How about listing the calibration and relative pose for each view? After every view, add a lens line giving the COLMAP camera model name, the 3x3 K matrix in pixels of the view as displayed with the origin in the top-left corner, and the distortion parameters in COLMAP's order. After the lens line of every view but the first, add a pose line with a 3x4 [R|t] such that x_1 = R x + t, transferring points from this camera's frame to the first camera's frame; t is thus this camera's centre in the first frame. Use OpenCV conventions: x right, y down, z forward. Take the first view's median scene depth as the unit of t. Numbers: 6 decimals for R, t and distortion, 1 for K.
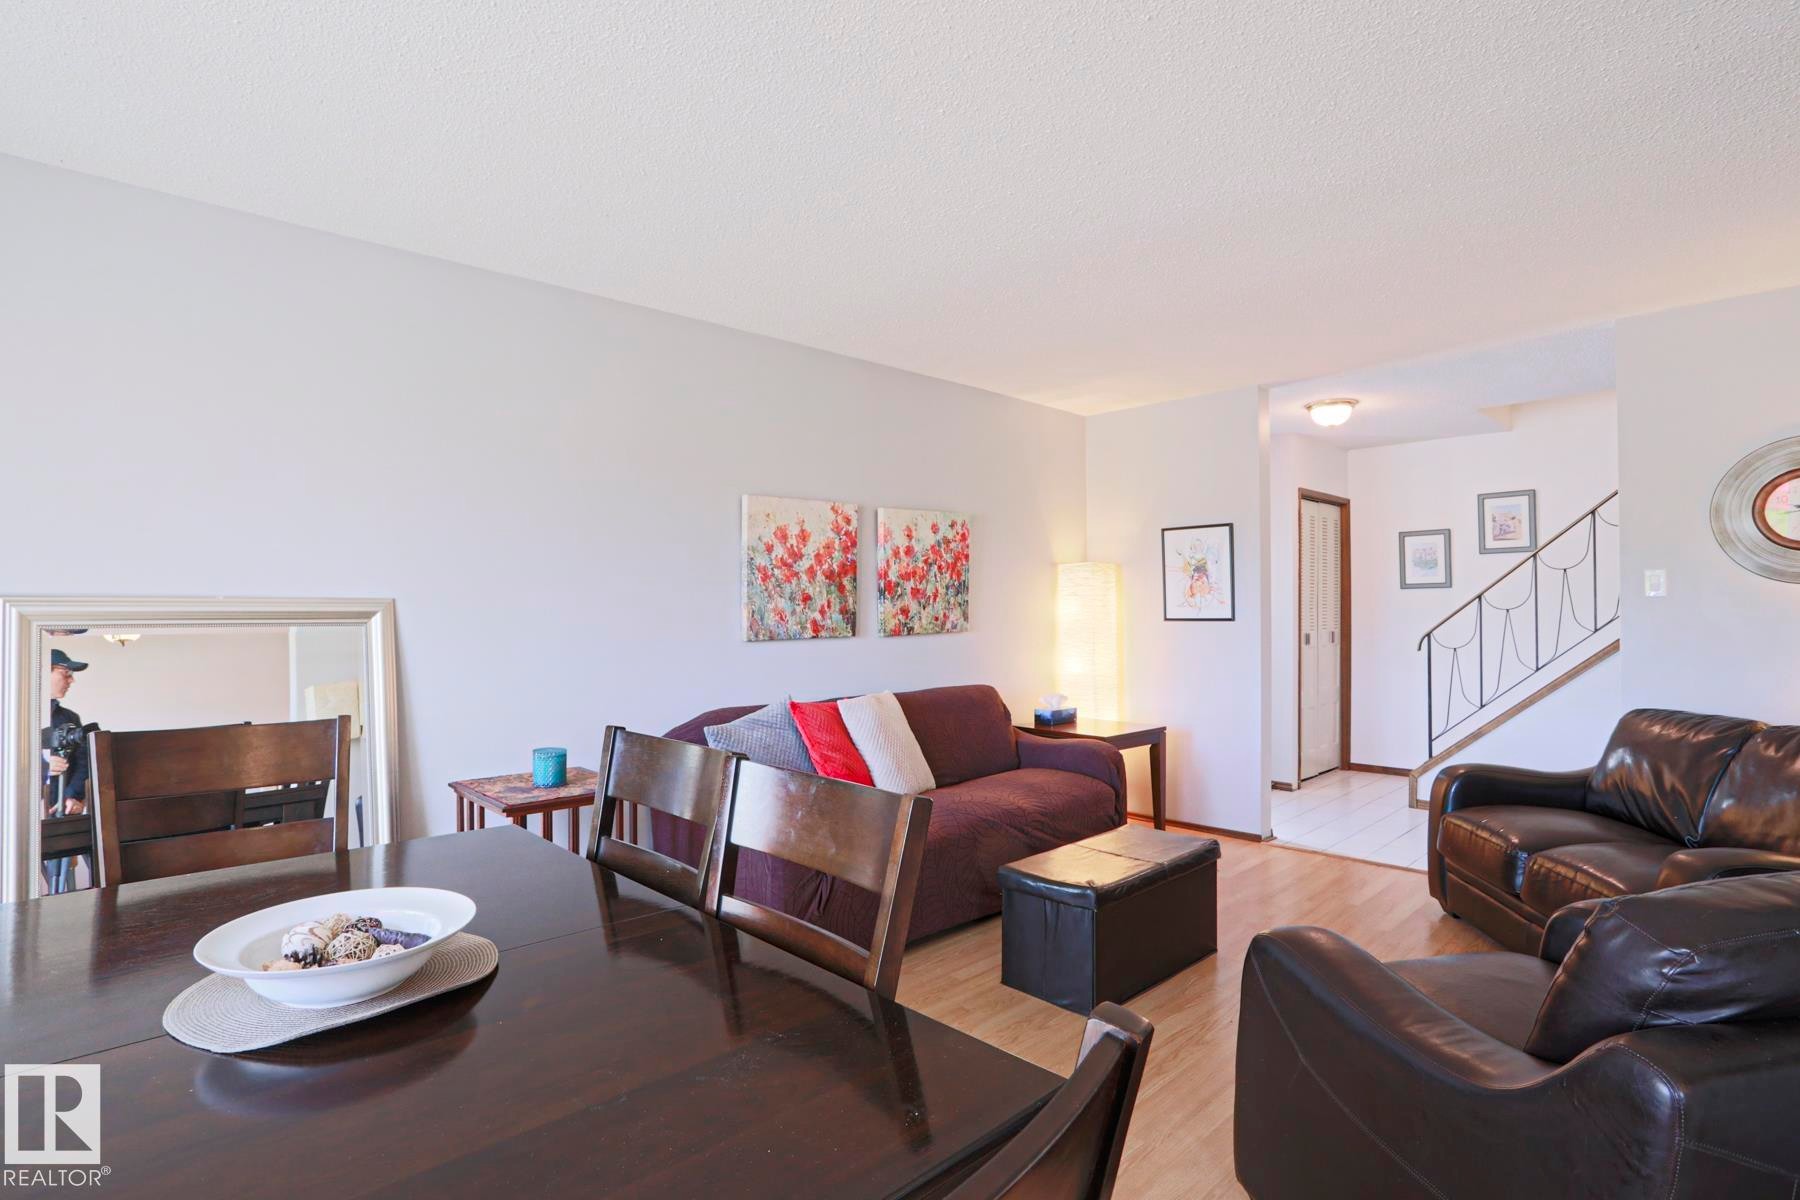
lens RADIAL K [[880.4, 0, 895.0], [0, 880.4, 603.0], [0, 0, 1]] dist [-0.060128, 0.019397]
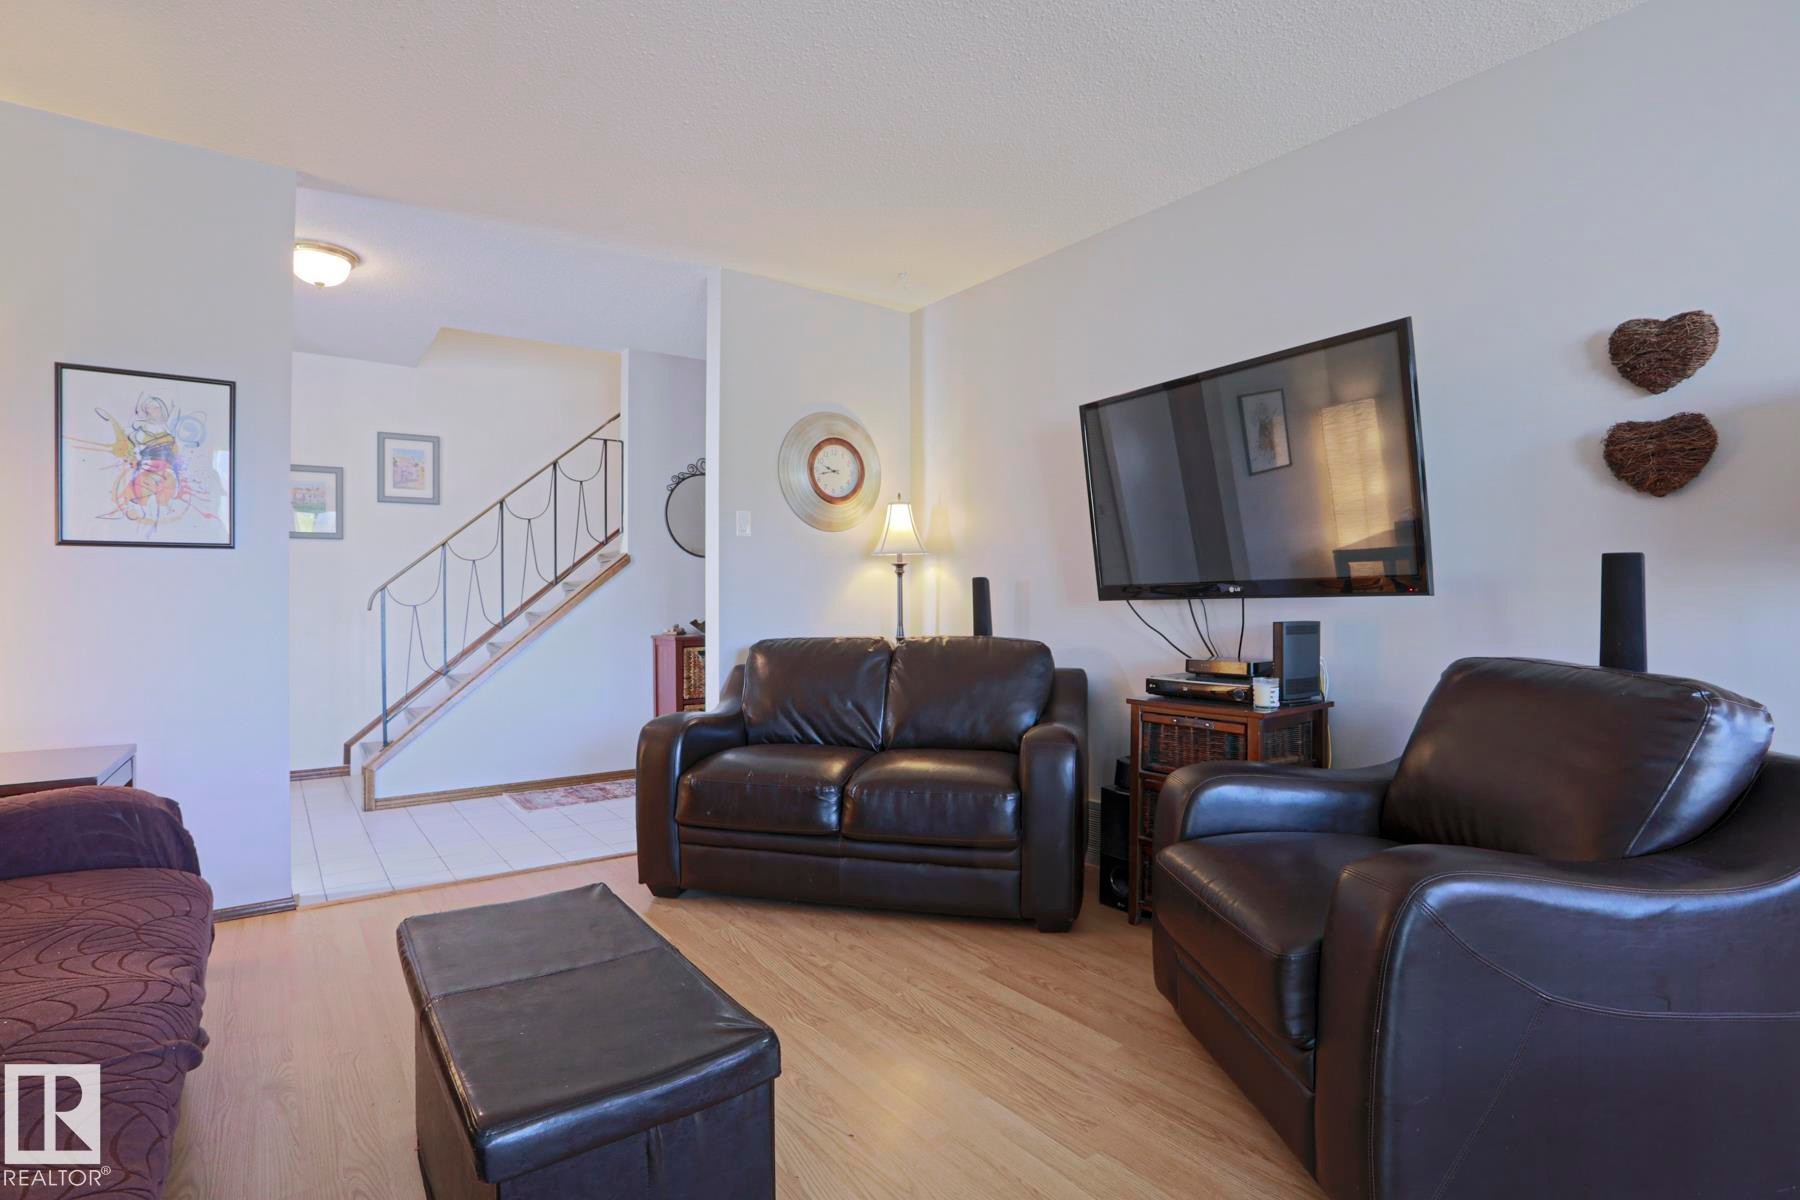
lens RADIAL K [[880.4, 0, 908.7], [0, 880.4, 601.1], [0, 0, 1]] dist [-0.060128, 0.019397]
pose [[0.121395, 0.007936, 0.992573, -0.137859], [-0.000278, 0.999968, -0.007961, 0.066337], [-0.992604, 0.000690, 0.121393, 0.527763]]
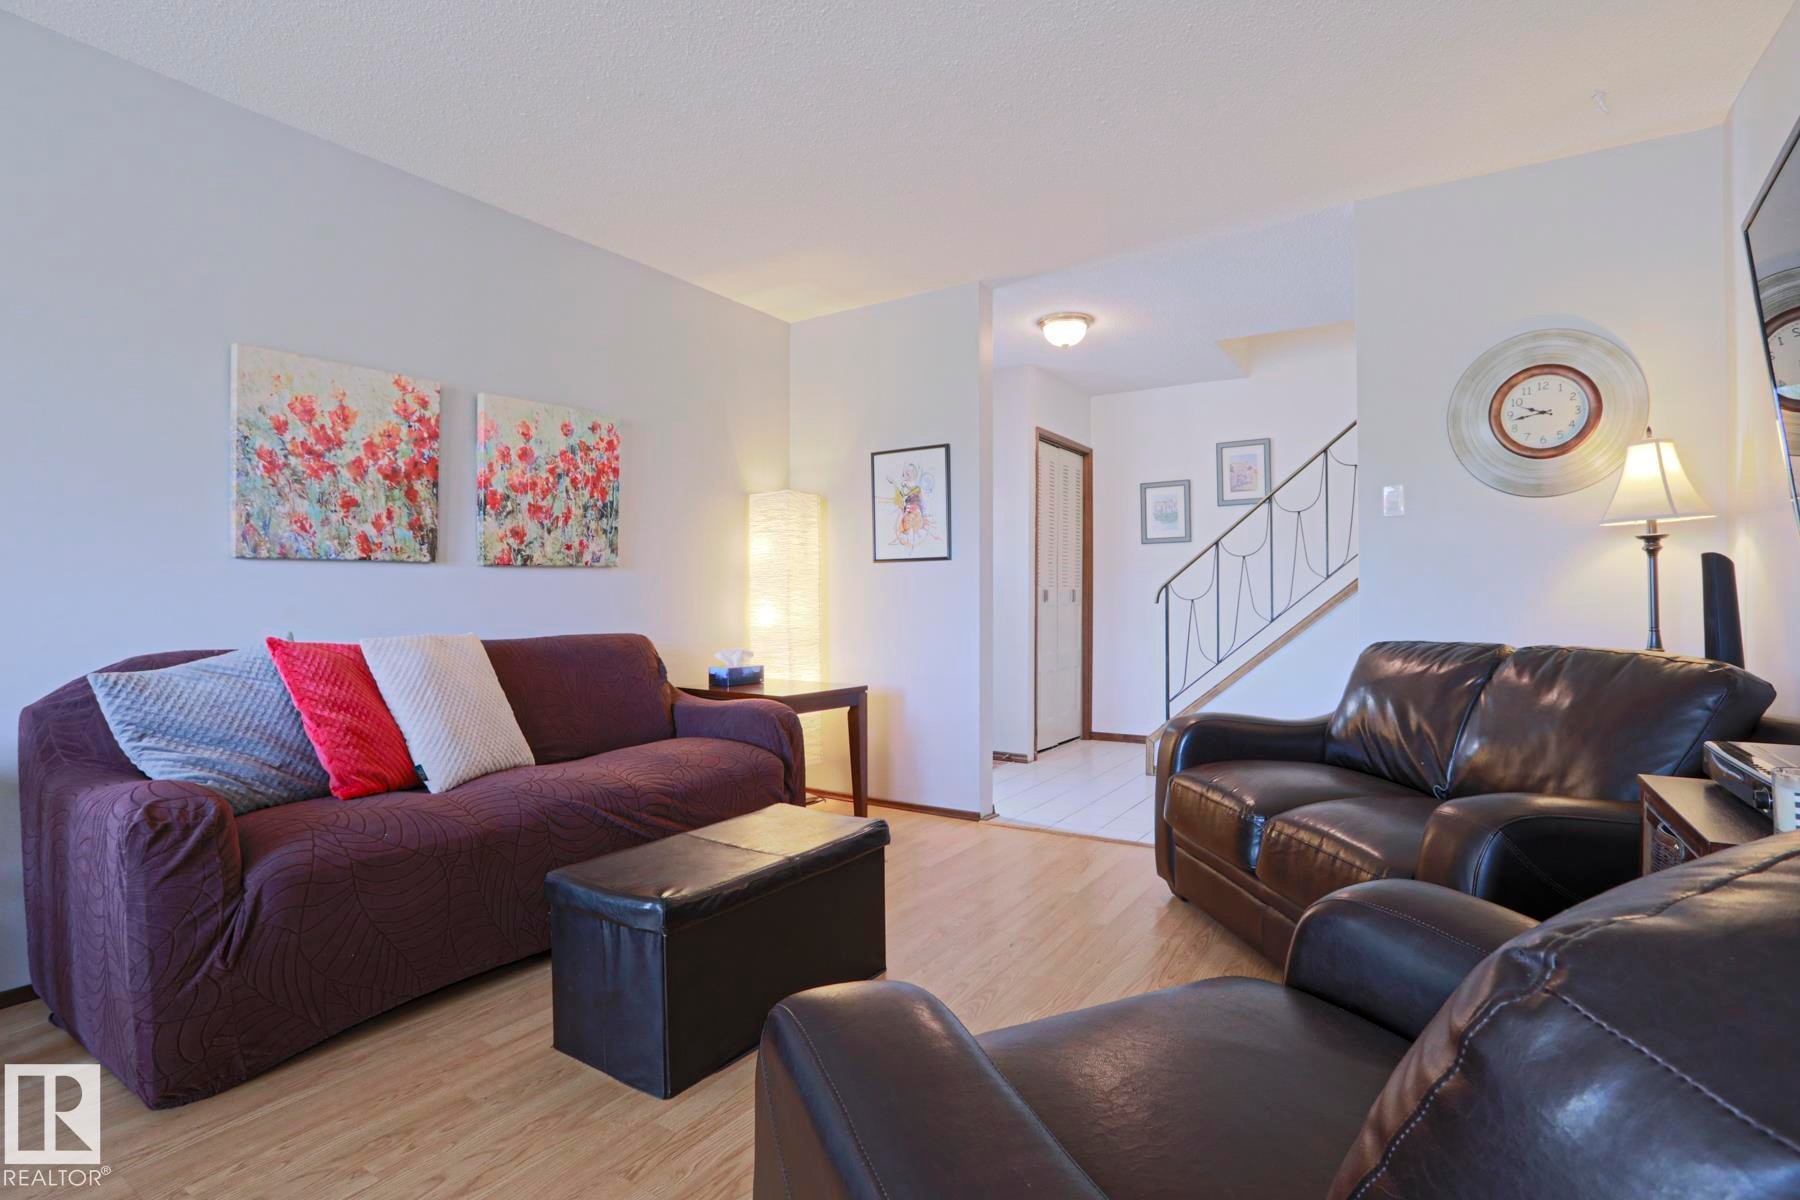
lens RADIAL K [[880.4, 0, 891.8], [0, 880.4, 593.5], [0, 0, 1]] dist [-0.060128, 0.019397]
pose [[0.972918, 0.004416, 0.231110, 0.150888], [-0.003486, 0.999984, -0.004433, 0.062877], [-0.231126, 0.003508, 0.972918, 0.204421]]
